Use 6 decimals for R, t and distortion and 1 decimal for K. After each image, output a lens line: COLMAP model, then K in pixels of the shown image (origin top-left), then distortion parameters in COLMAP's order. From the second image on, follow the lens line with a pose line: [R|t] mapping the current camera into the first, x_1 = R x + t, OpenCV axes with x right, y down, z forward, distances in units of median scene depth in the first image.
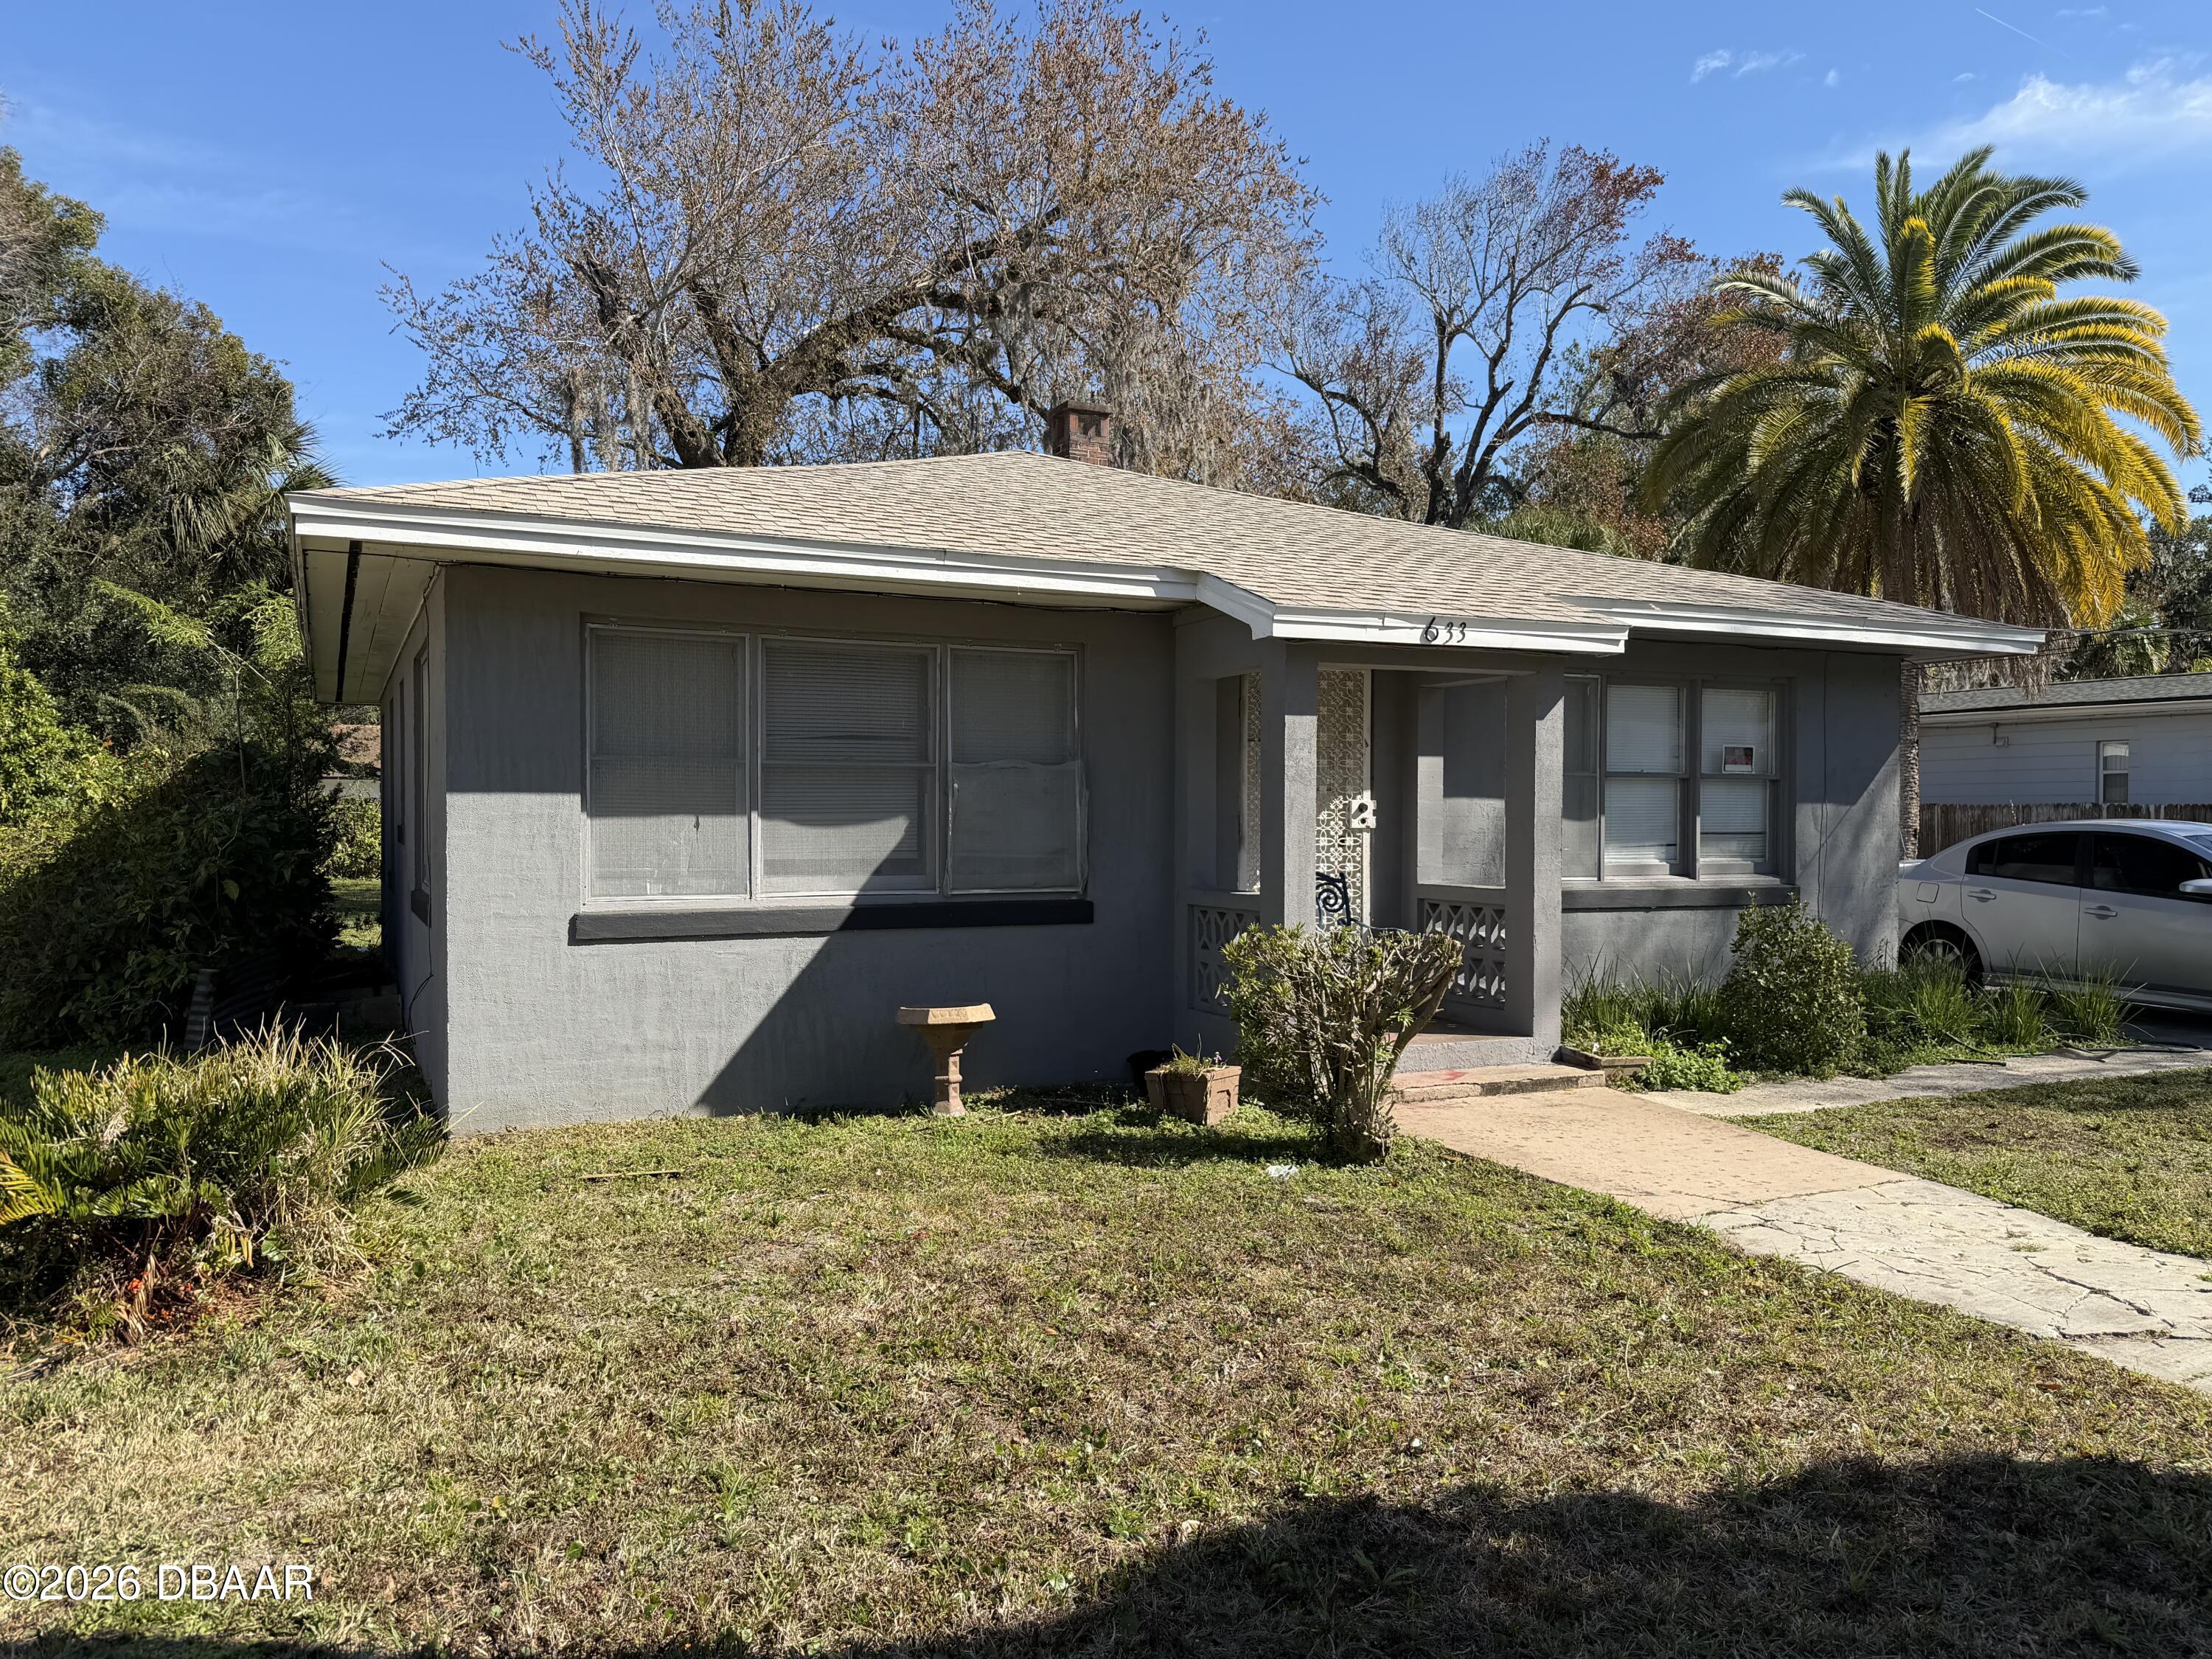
lens RADIAL K [[1659.6, 0, 1106.0], [0, 1659.6, 829.5], [0, 0, 1]] dist [0.049005, -0.002819]
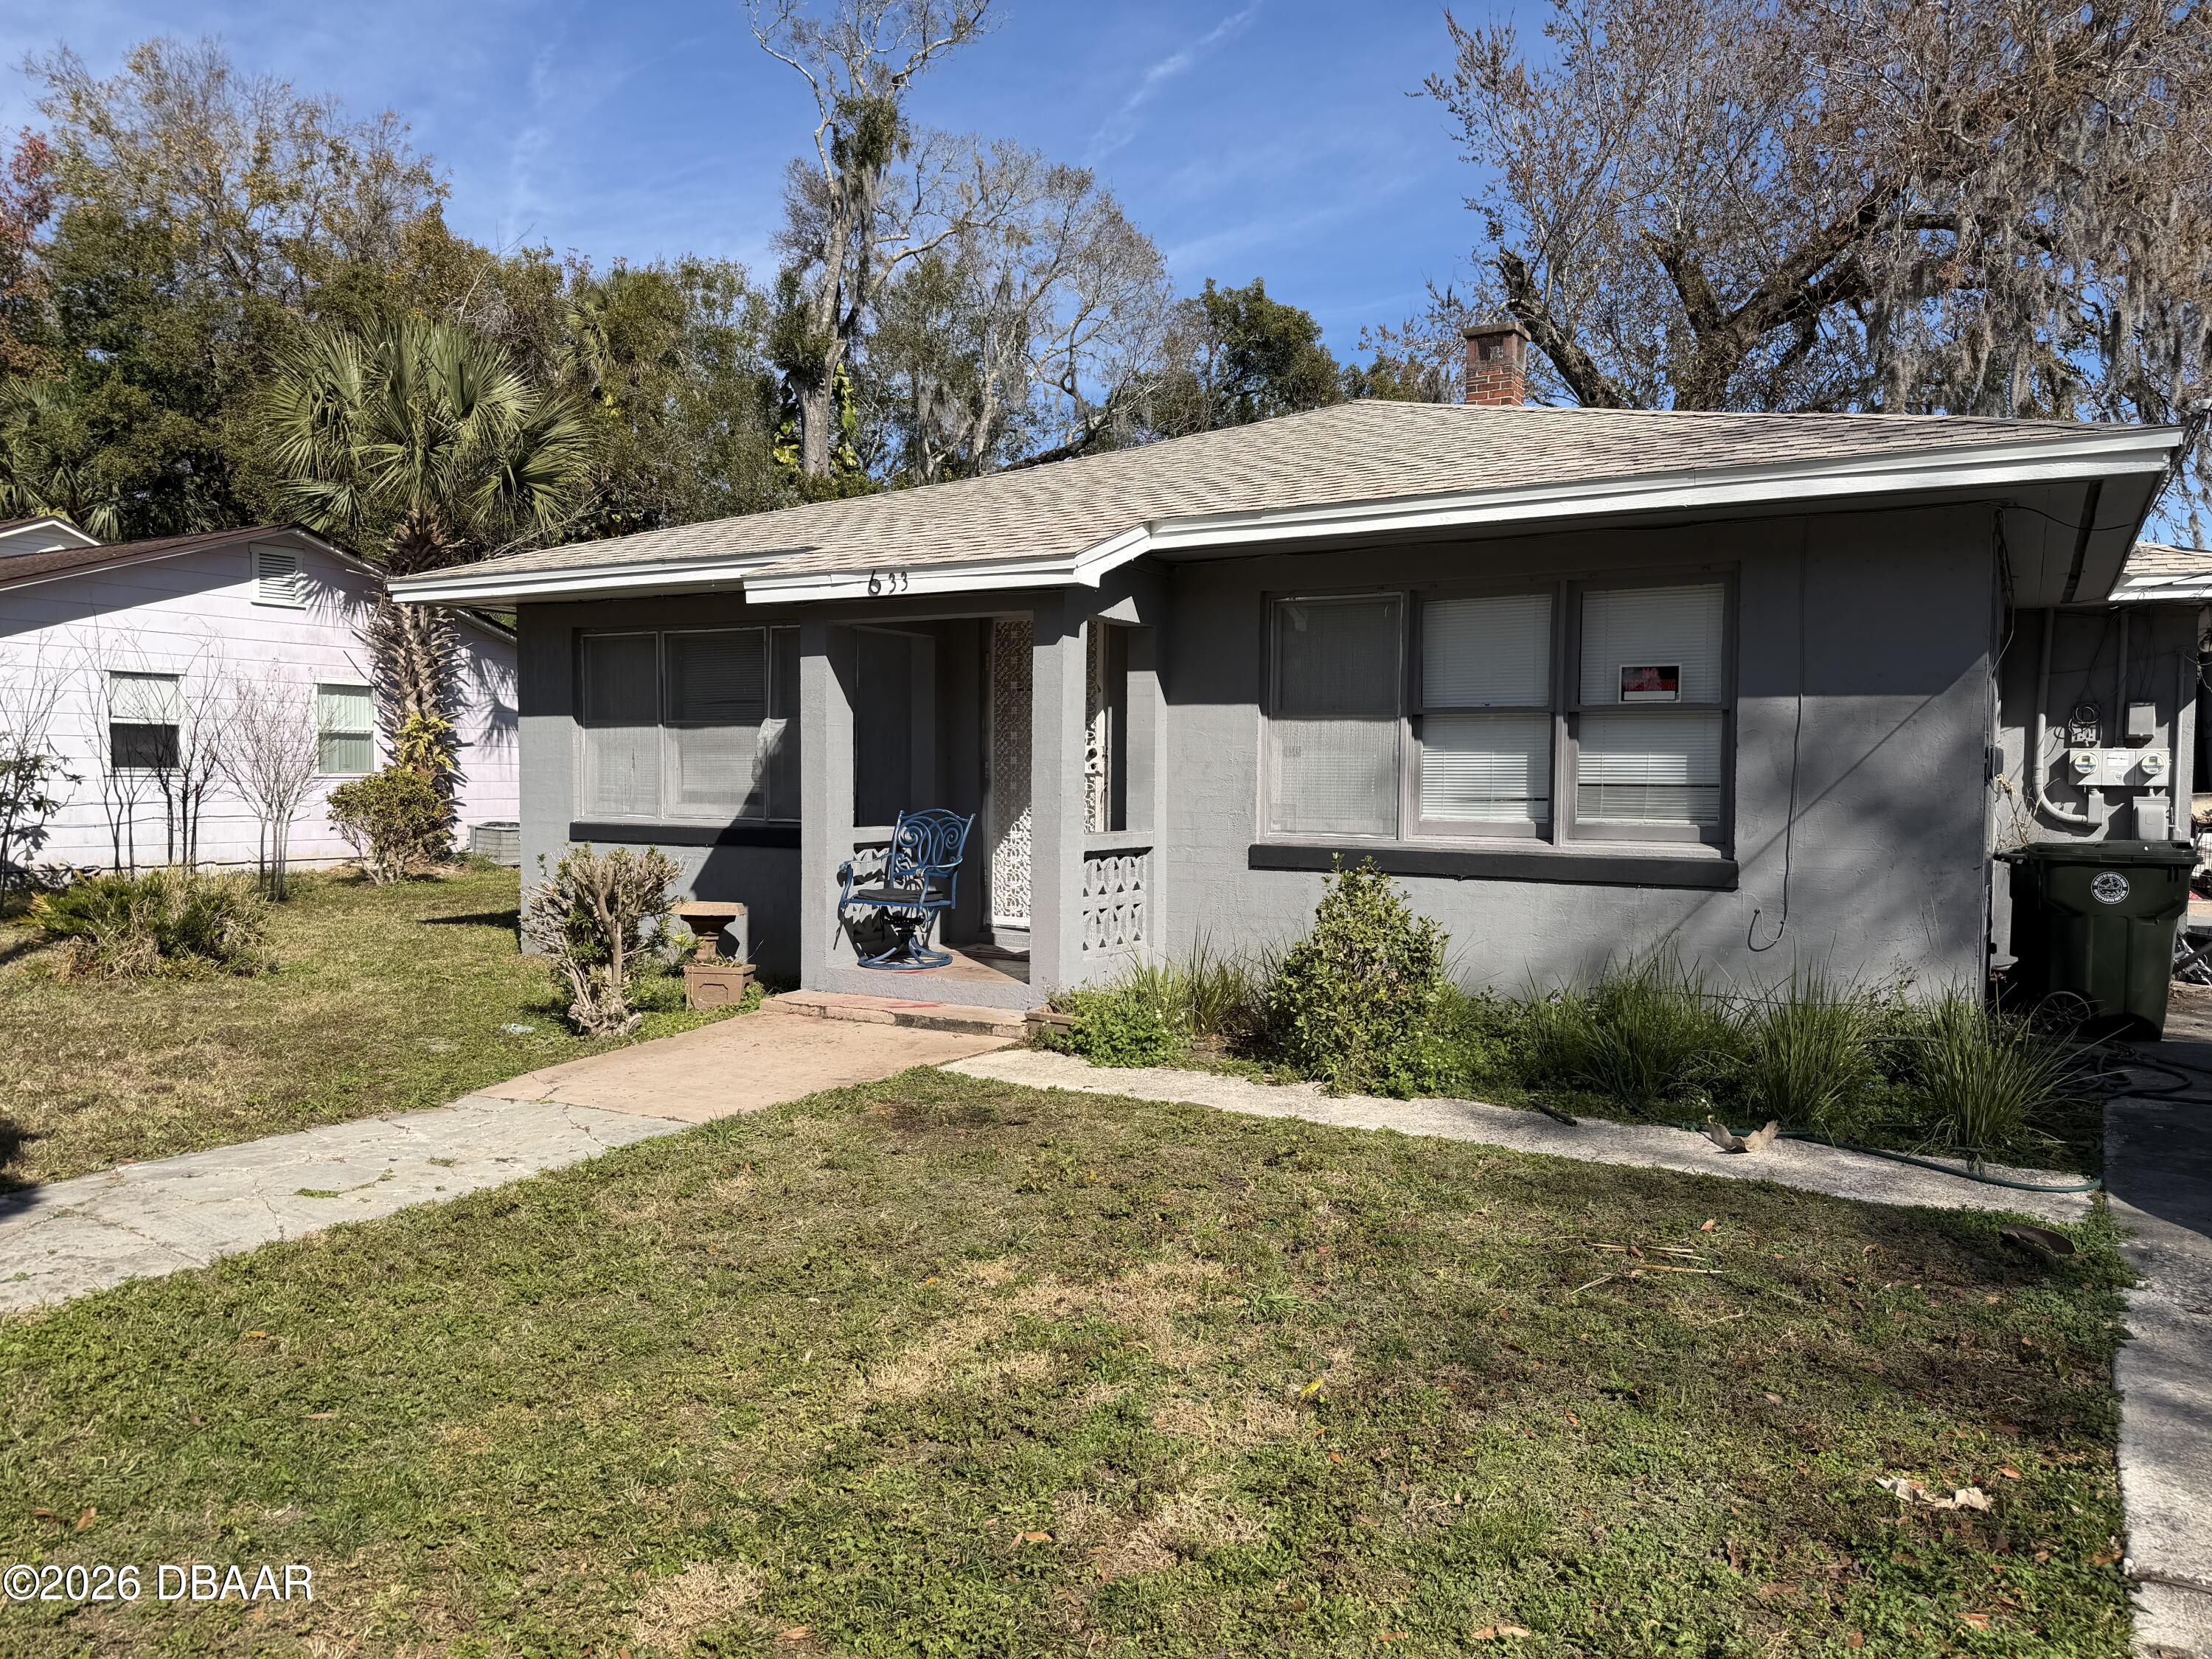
lens RADIAL K [[1481.8, 0, 1106.0], [0, 1481.8, 829.5], [0, 0, 1]] dist [0.116315, -0.151924]
pose [[0.547905, 0.038064, -0.835674, 0.355408], [-0.014248, 0.999244, 0.036172, 0.000547], [0.836419, -0.007912, 0.548033, 0.198626]]
